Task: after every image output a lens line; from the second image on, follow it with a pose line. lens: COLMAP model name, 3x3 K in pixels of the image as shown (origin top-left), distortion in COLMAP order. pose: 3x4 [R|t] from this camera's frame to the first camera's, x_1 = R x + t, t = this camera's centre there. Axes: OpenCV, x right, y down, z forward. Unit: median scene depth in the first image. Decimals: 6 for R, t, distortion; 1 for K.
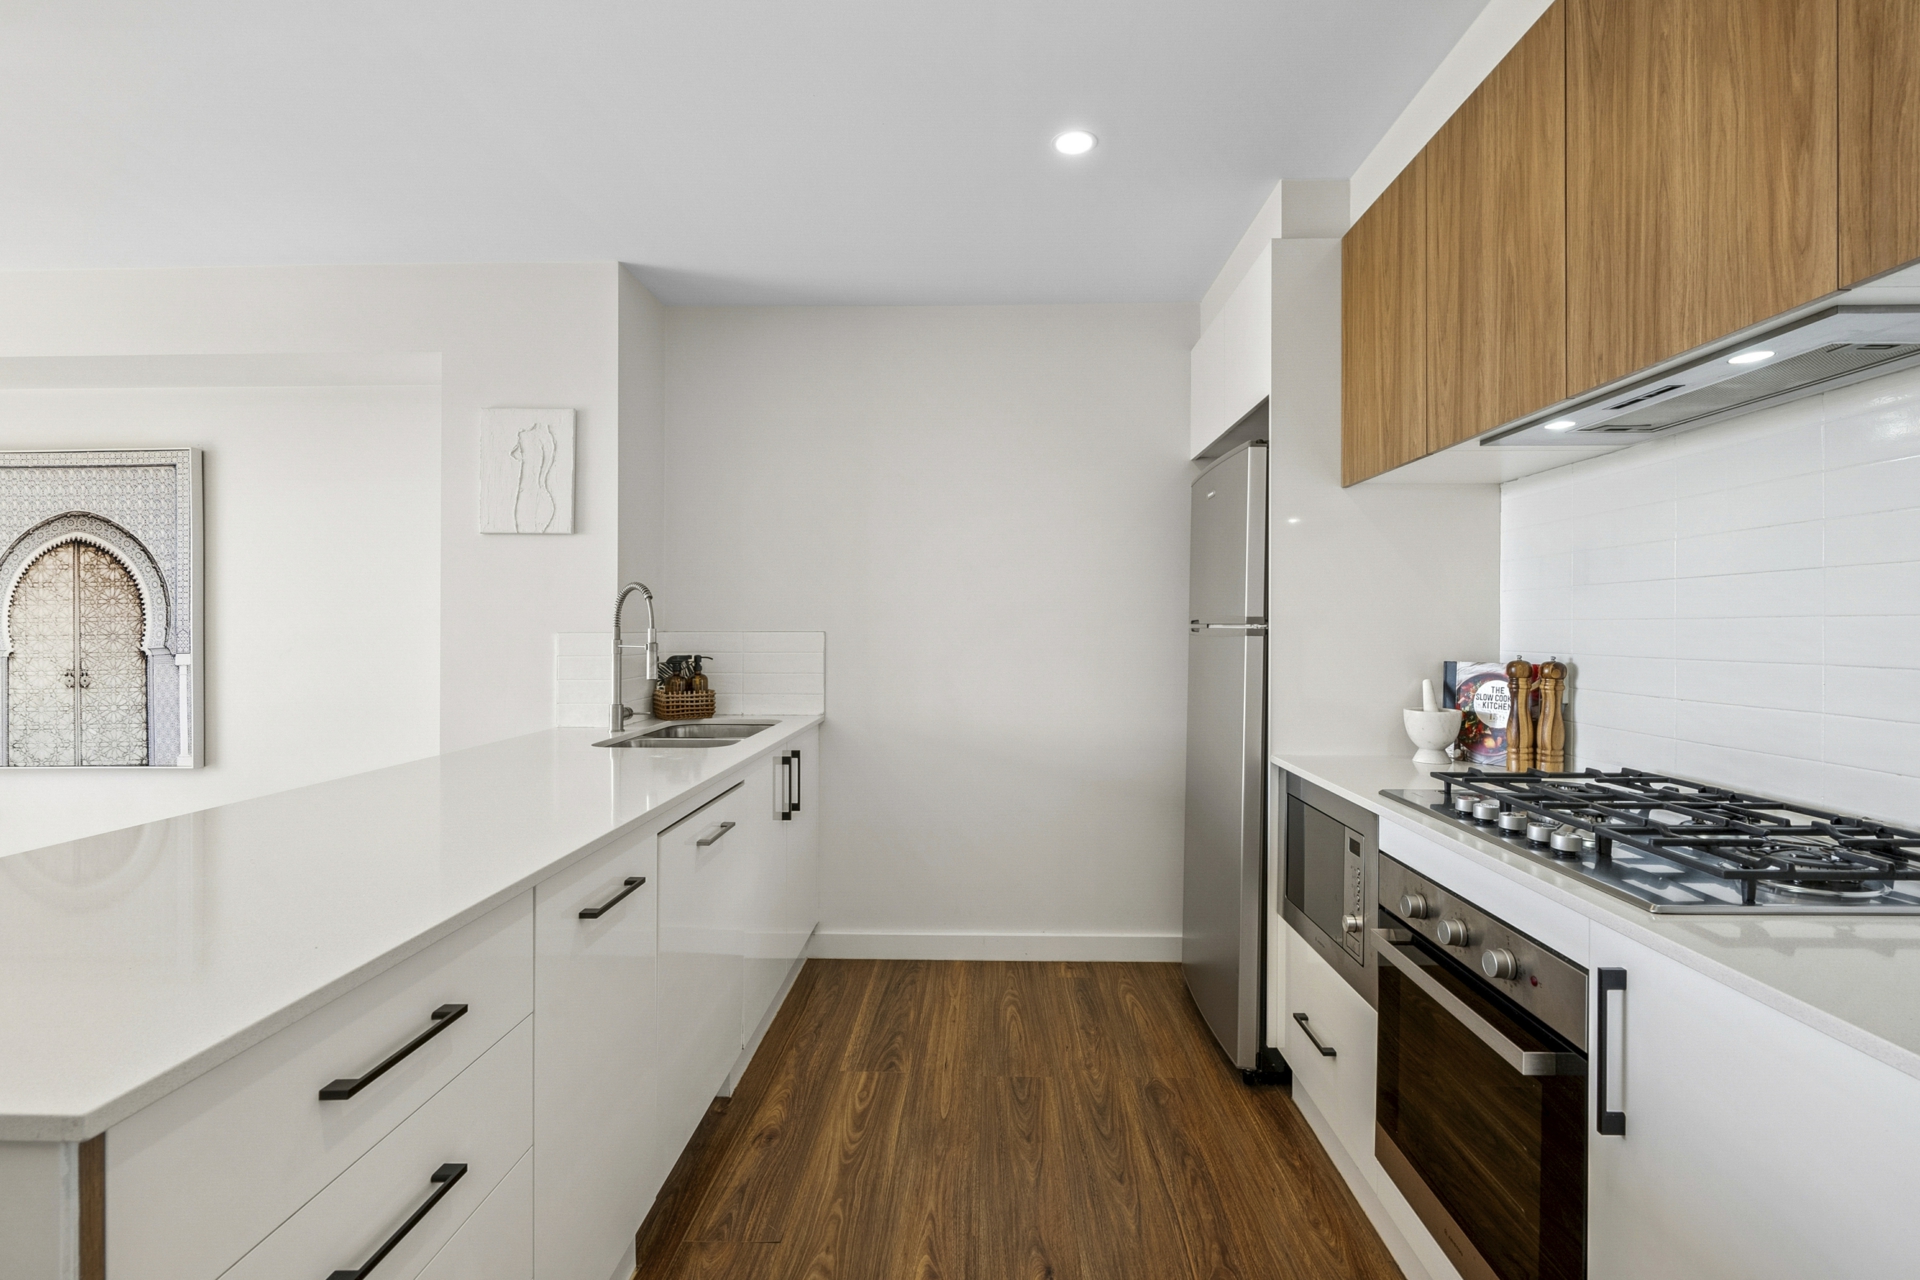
lens RADIAL K [[882.7, 0, 963.2], [0, 882.7, 632.7], [0, 0, 1]] dist [-0.000251, 0.000054]
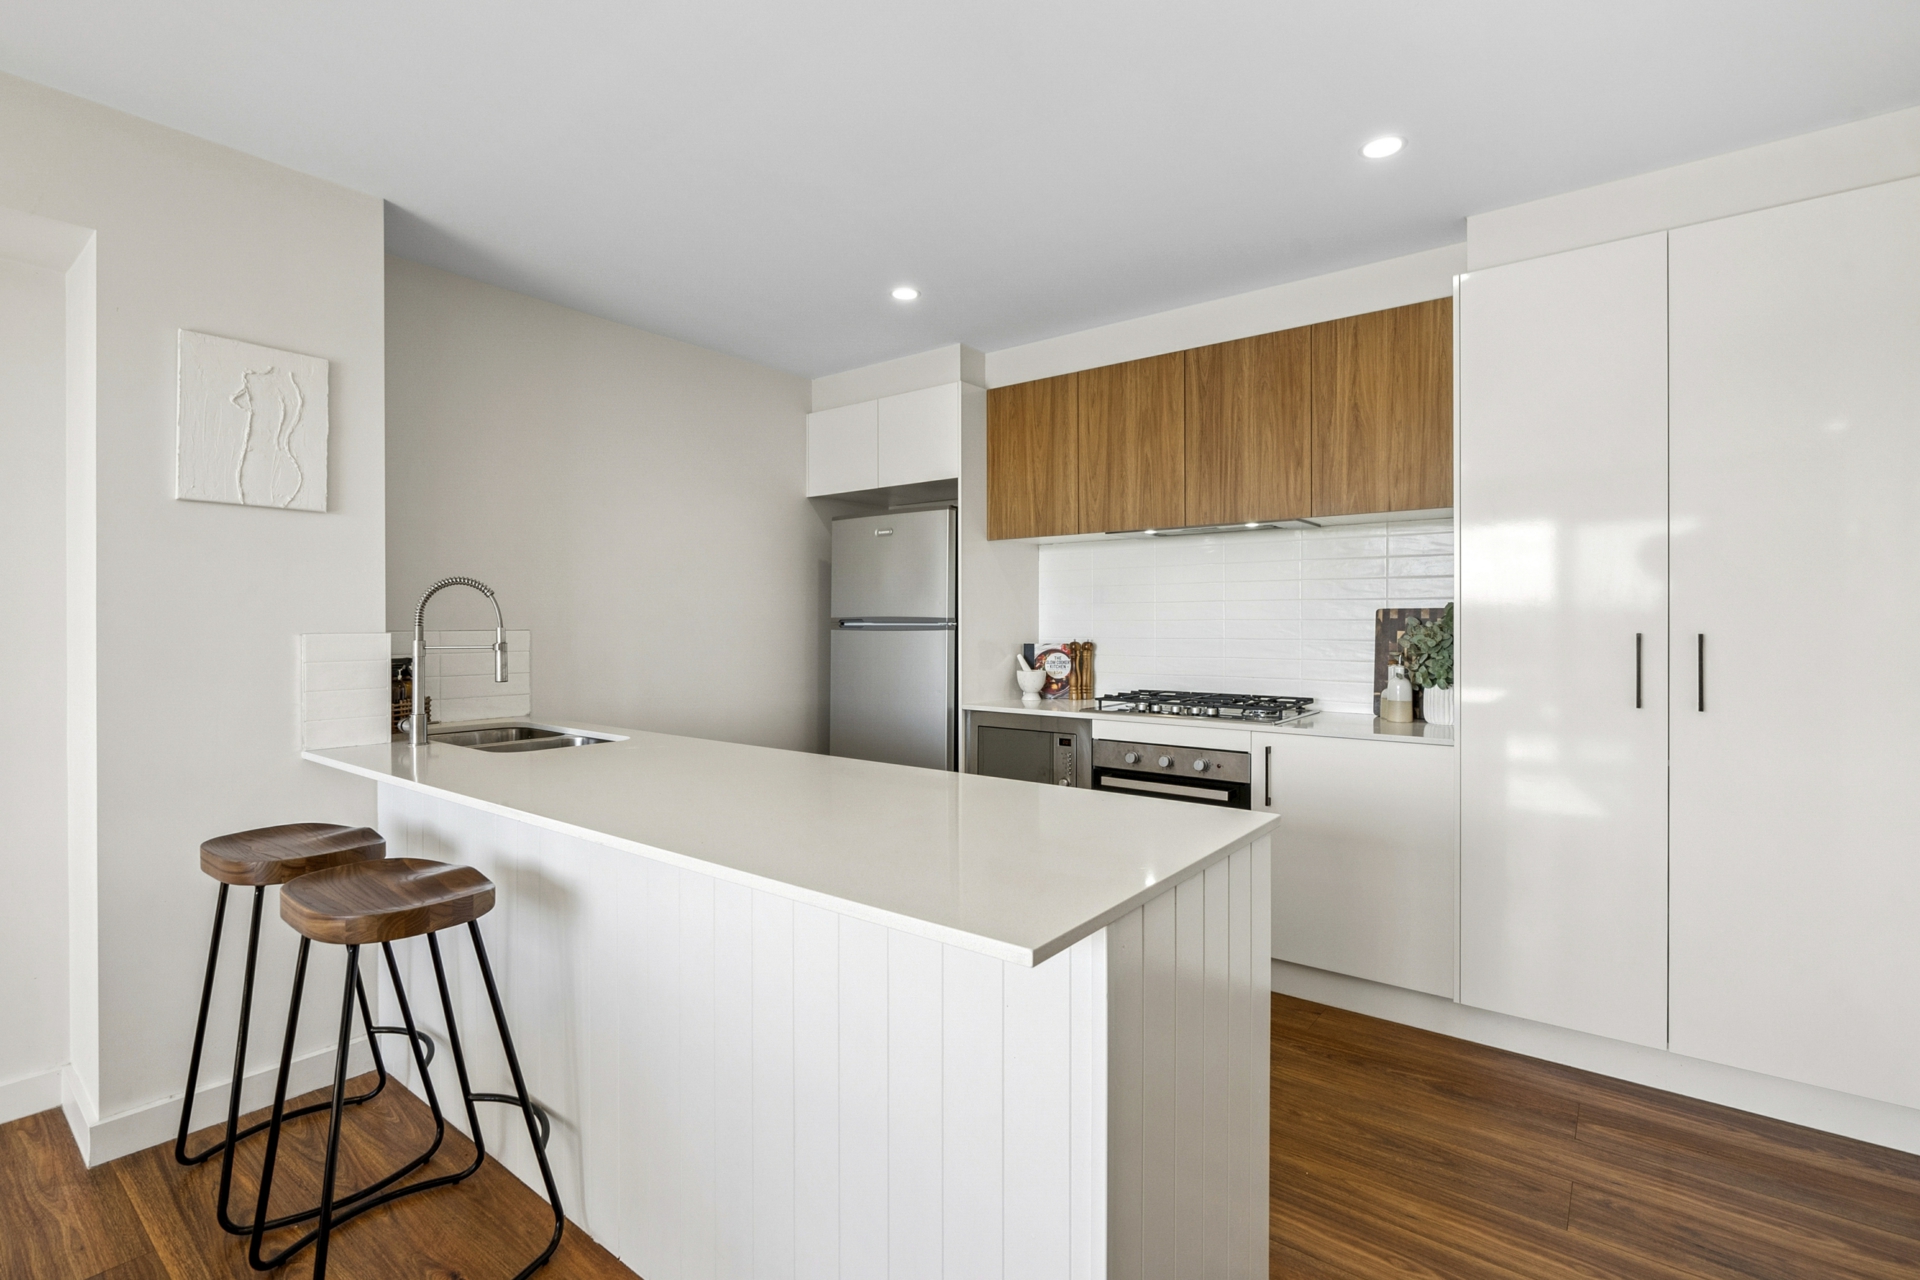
lens RADIAL K [[882.7, 0, 956.1], [0, 882.7, 631.6], [0, 0, 1]] dist [-0.000251, 0.000054]
pose [[0.599222, -0.008857, 0.800534, -0.998651], [0.006044, 0.999960, 0.006539, -0.004171], [-0.800560, 0.000920, 0.599252, 0.057069]]
